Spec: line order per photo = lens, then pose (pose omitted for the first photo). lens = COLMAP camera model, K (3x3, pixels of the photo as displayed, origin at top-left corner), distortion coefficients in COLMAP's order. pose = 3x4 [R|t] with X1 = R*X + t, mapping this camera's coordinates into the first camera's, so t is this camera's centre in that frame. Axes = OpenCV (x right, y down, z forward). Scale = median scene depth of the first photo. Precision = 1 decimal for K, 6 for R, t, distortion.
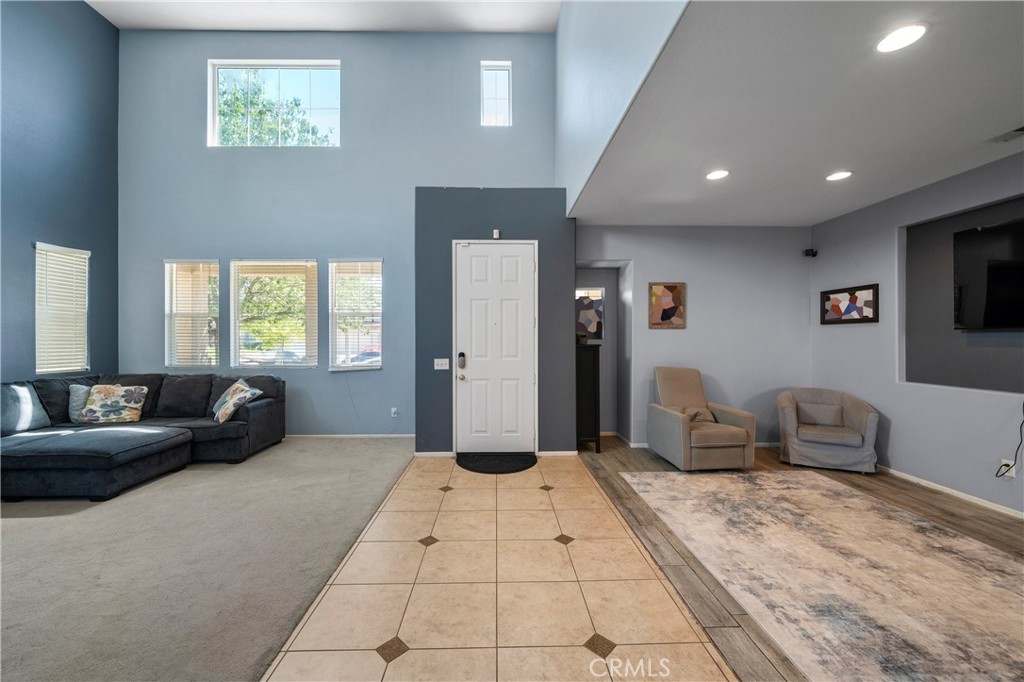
lens RADIAL K [[391.8, 0, 507.1], [0, 391.8, 338.0], [0, 0, 1]] dist [-0.002524, -0.000128]
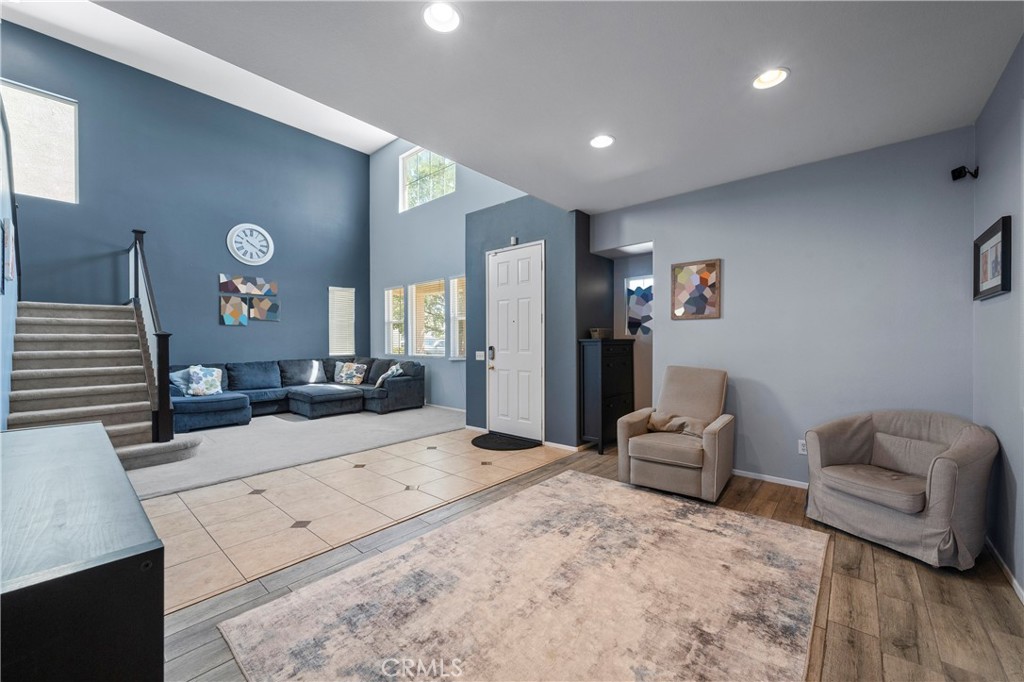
lens RADIAL K [[400.4, 0, 510.2], [0, 400.4, 343.4], [0, 0, 1]] dist [-0.000658, -0.000058]
pose [[0.734604, 0.002669, -0.678490, 0.777754], [0.003239, 0.999967, 0.007441, 0.020338], [0.678488, -0.007664, 0.734572, 0.158967]]
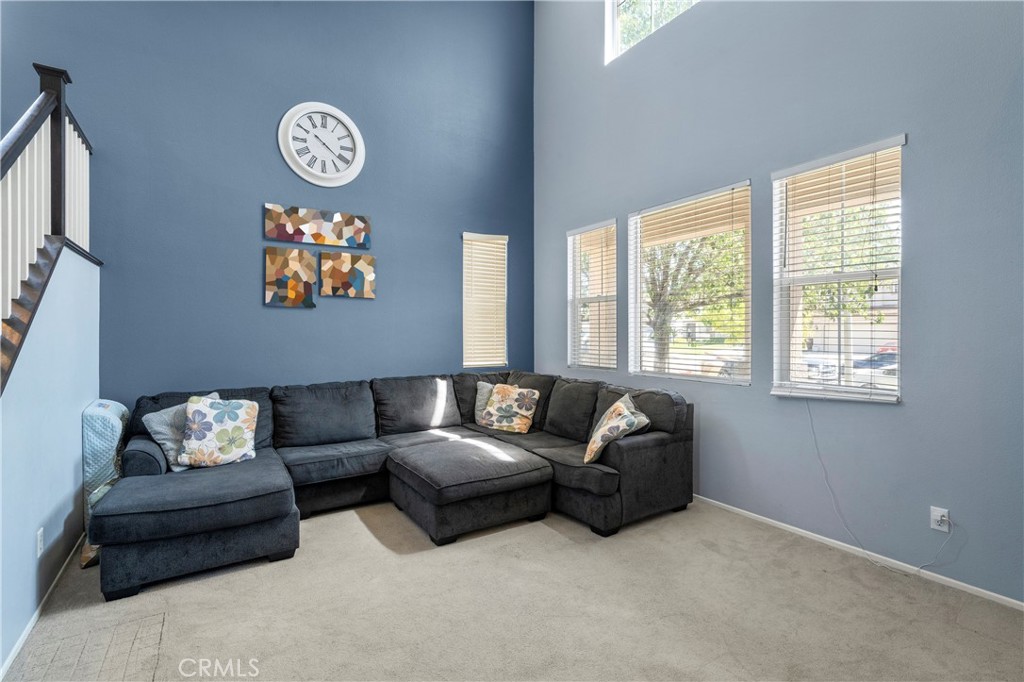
lens RADIAL K [[472.8, 0, 509.4], [0, 472.8, 333.6], [0, 0, 1]] dist [0.002225, 0.000175]
pose [[0.521726, 0.003073, -0.853107, -0.135123], [0.000698, 0.999992, 0.004029, 0.002955], [0.853113, -0.002697, 0.521720, 0.479176]]
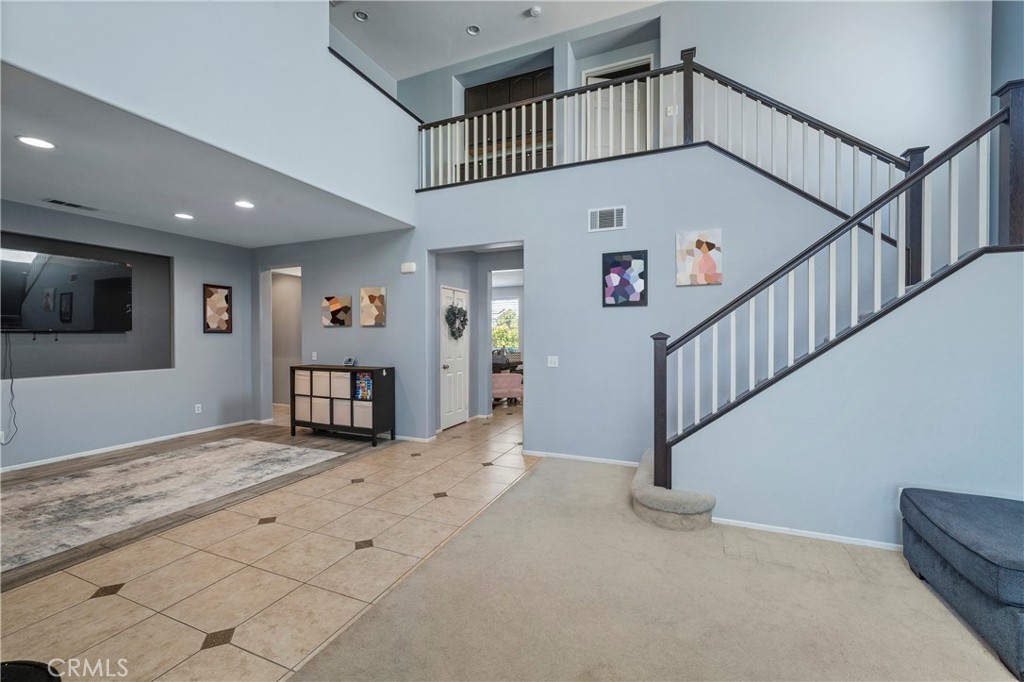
lens RADIAL K [[418.3, 0, 512.0], [0, 418.3, 341.0], [0, 0, 1]] dist [-0.000655, -0.000181]
pose [[-0.911863, -0.001193, 0.410493, -0.586405], [0.001640, 0.999977, 0.006550, 0.004196], [-0.410491, 0.006646, -0.911840, 1.092349]]
